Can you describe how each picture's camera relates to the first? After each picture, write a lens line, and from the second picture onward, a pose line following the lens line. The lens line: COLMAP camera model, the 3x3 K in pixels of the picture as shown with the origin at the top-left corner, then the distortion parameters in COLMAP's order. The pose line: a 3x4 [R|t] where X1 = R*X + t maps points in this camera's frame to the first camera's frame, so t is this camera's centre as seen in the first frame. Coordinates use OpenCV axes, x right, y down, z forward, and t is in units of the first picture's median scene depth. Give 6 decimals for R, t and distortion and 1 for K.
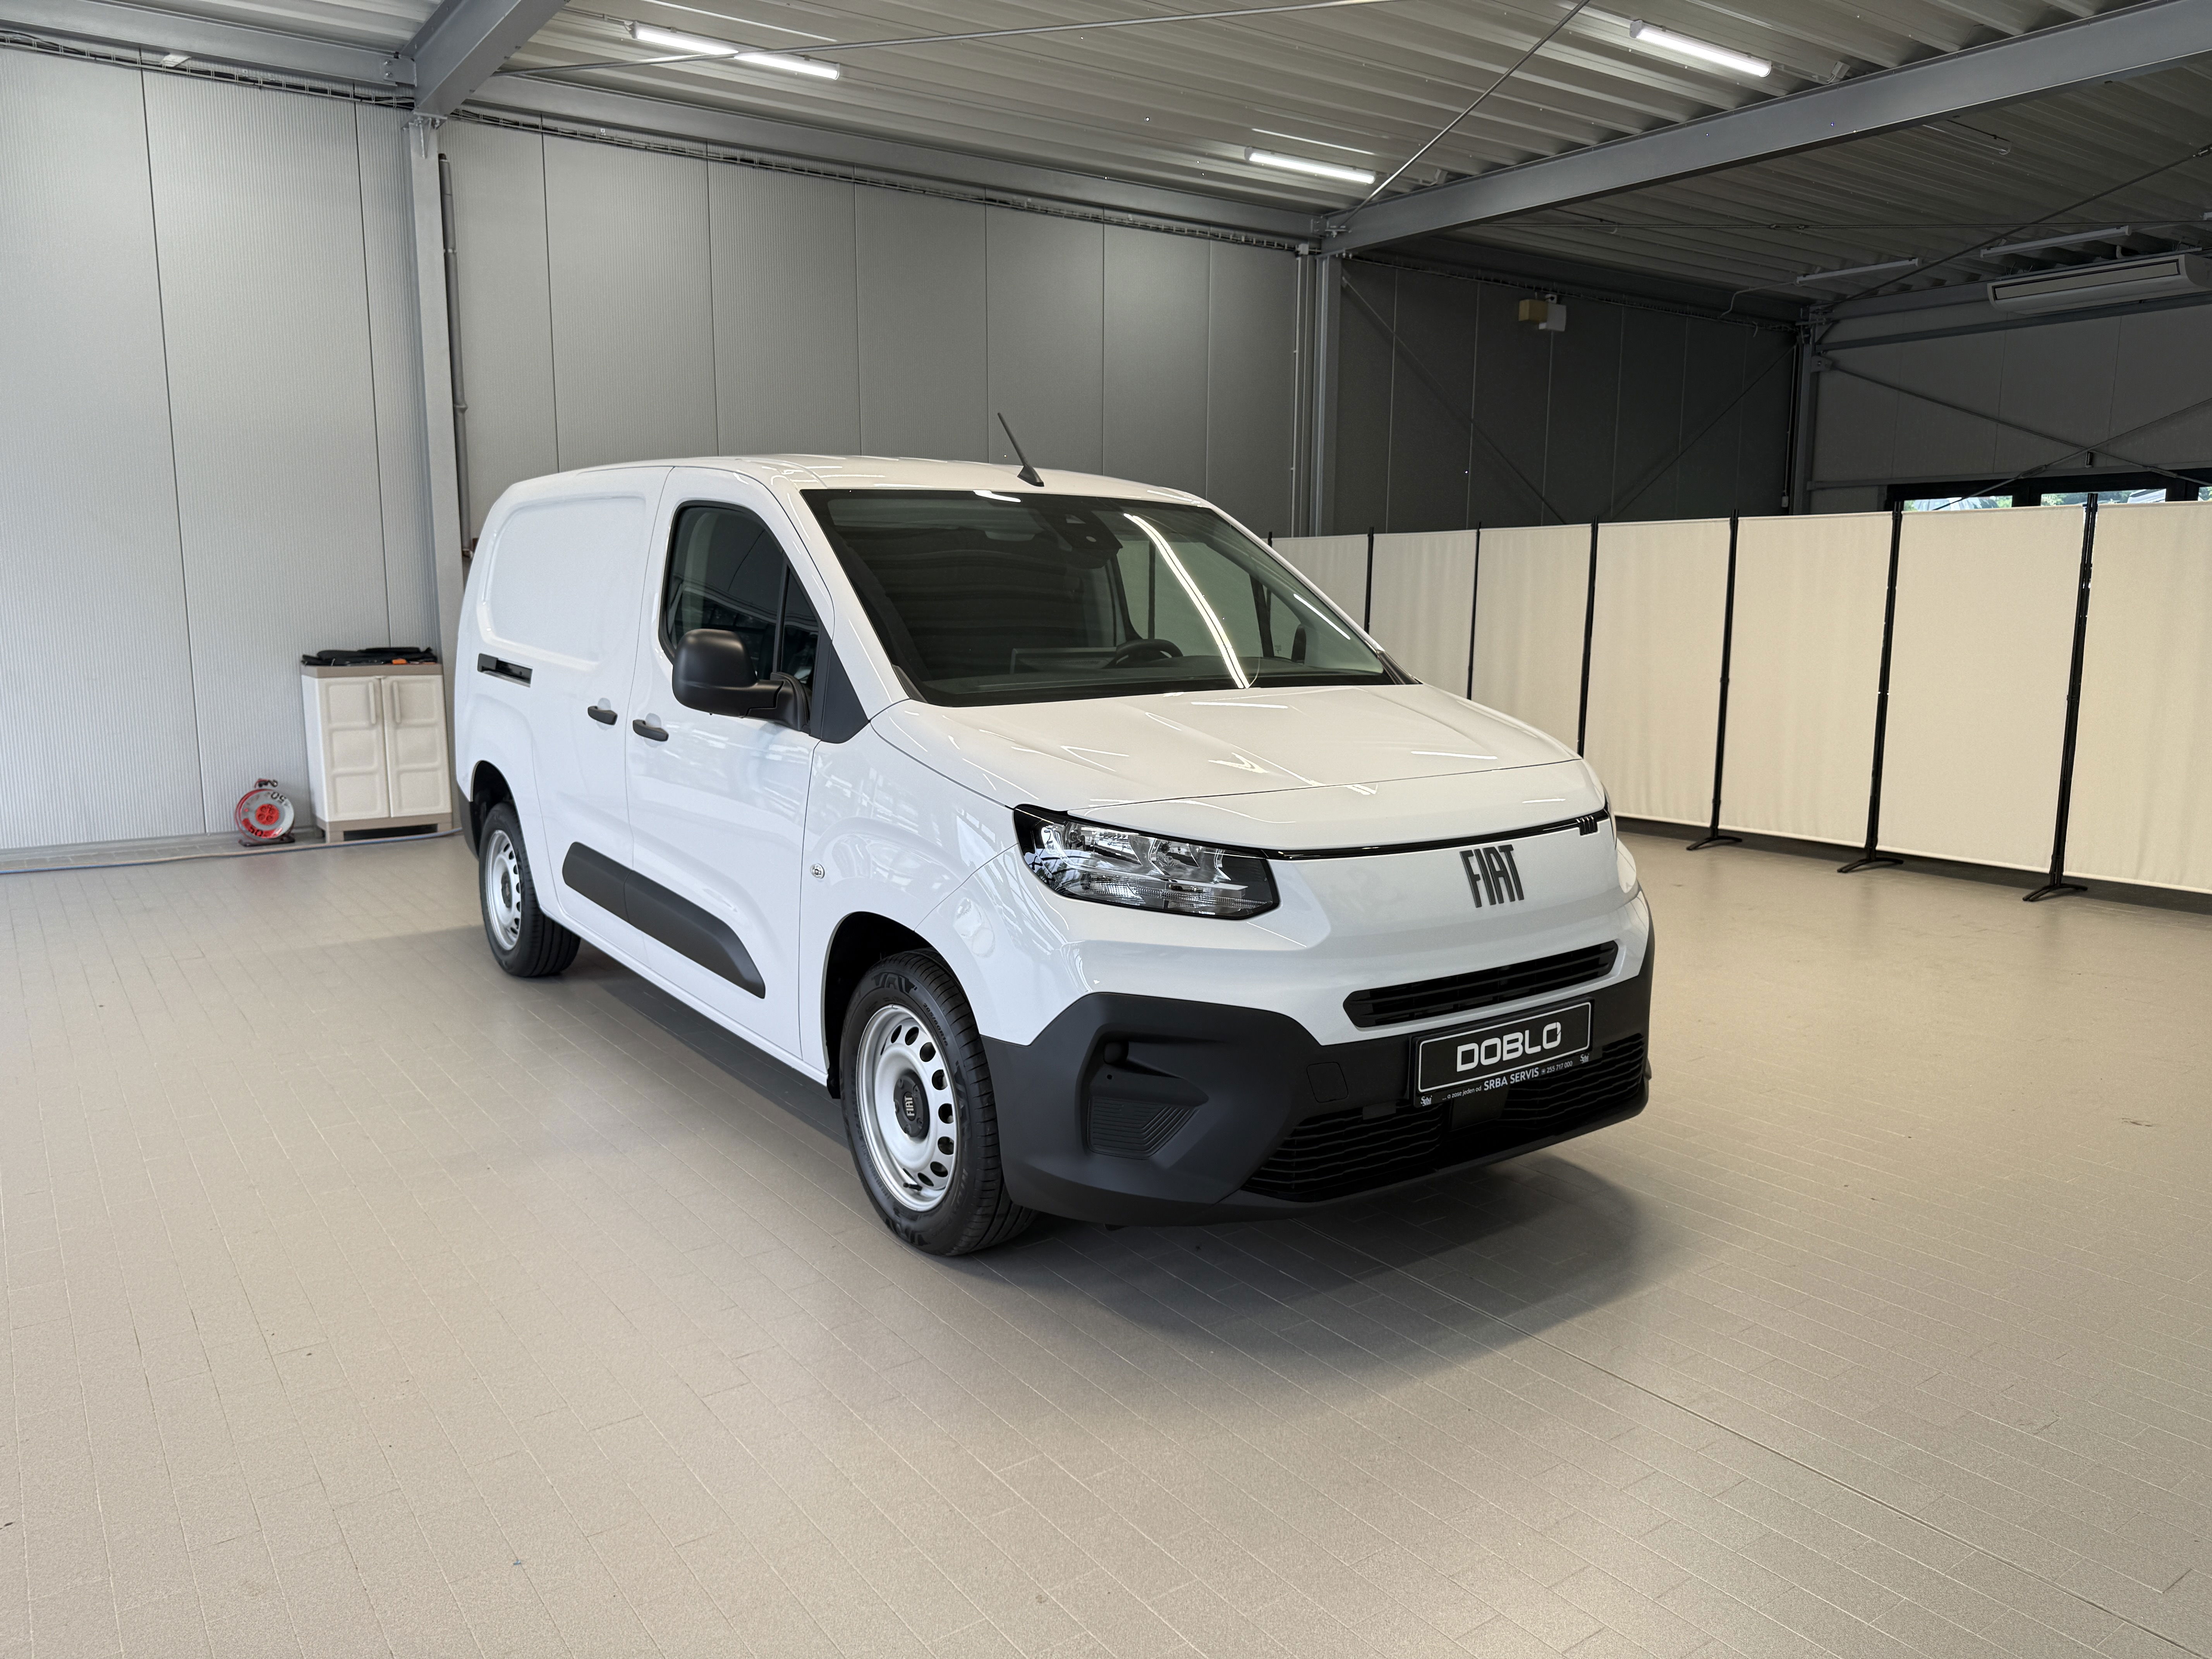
lens RADIAL K [[1597.3, 0, 1112.4], [0, 1597.3, 813.8], [0, 0, 1]] dist [0.011653, 0.000123]
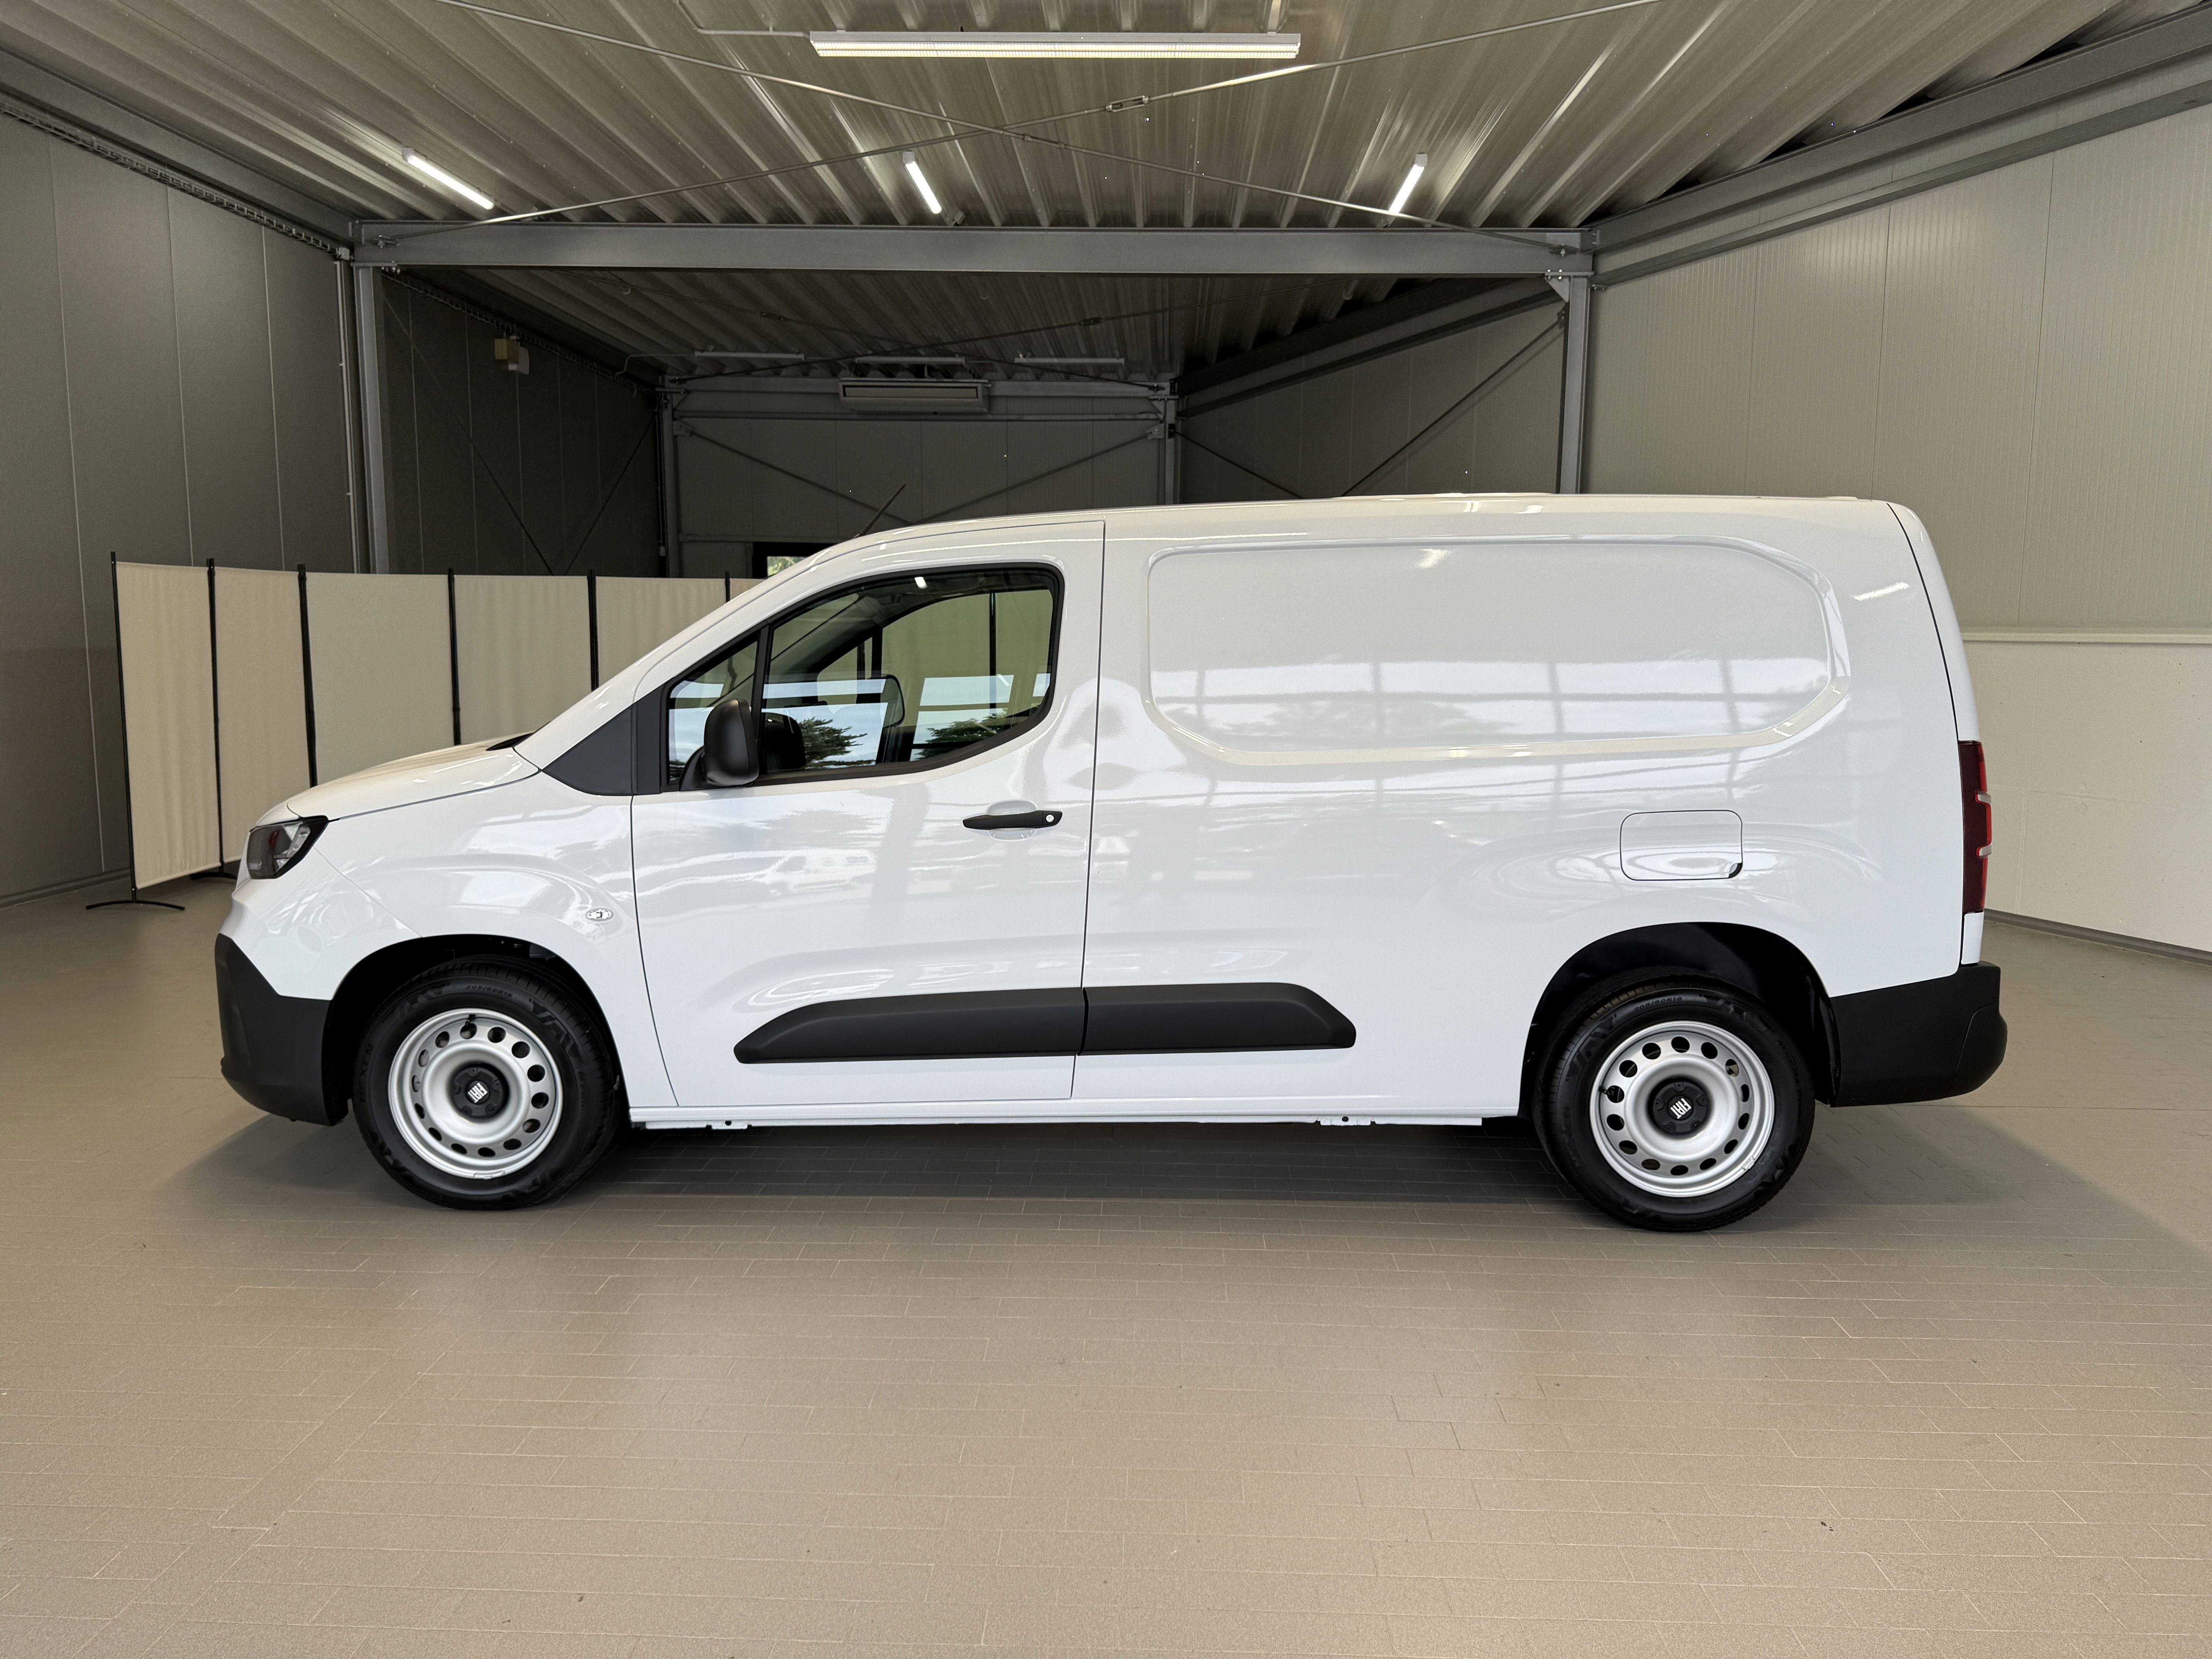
lens RADIAL K [[1597.3, 0, 1117.4], [0, 1597.3, 827.1], [0, 0, 1]] dist [0.011653, 0.000123]
pose [[0.606601, -0.096439, 0.789135, -0.461644], [0.105653, 0.993590, 0.040210, -0.032580], [-0.787954, 0.058984, 0.612902, 0.167380]]
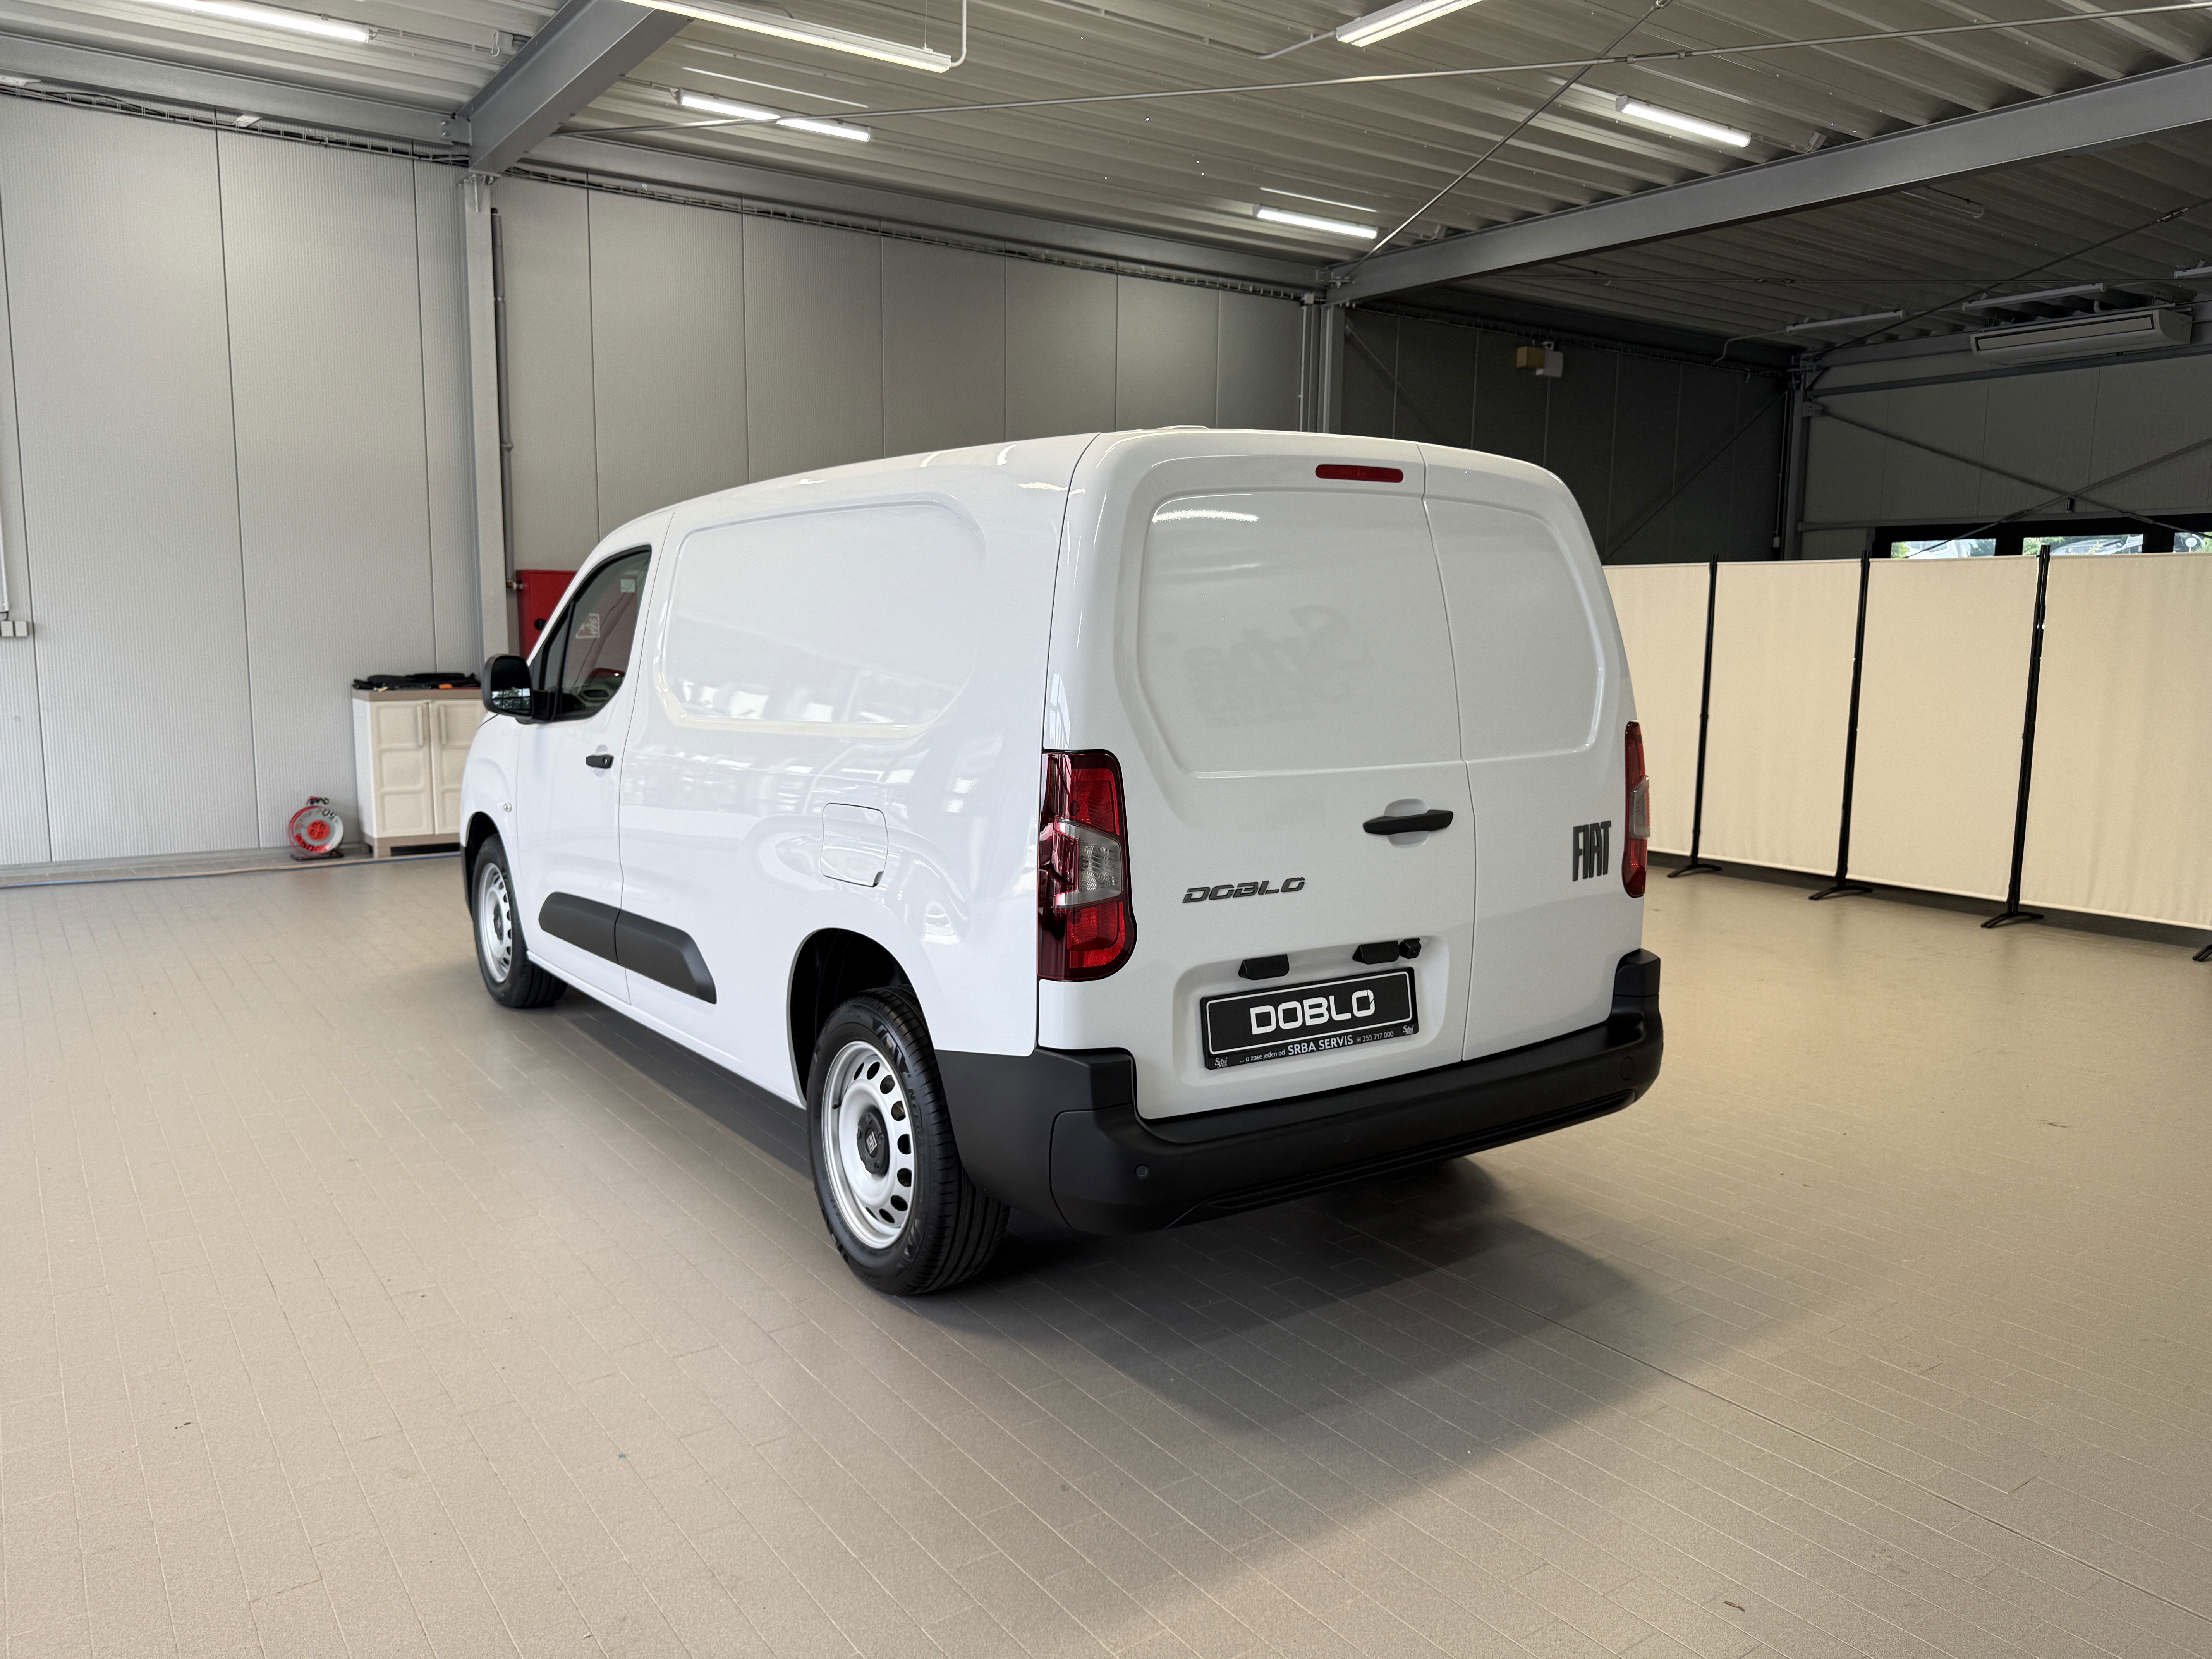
lens RADIAL K [[1597.3, 0, 1106.8], [0, 1597.3, 820.6], [0, 0, 1]] dist [0.011653, 0.000123]
pose [[0.999930, 0.009850, -0.006534, -0.002545], [-0.009933, 0.999870, -0.012697, 0.002221], [0.006408, 0.012761, 0.999898, -0.049508]]
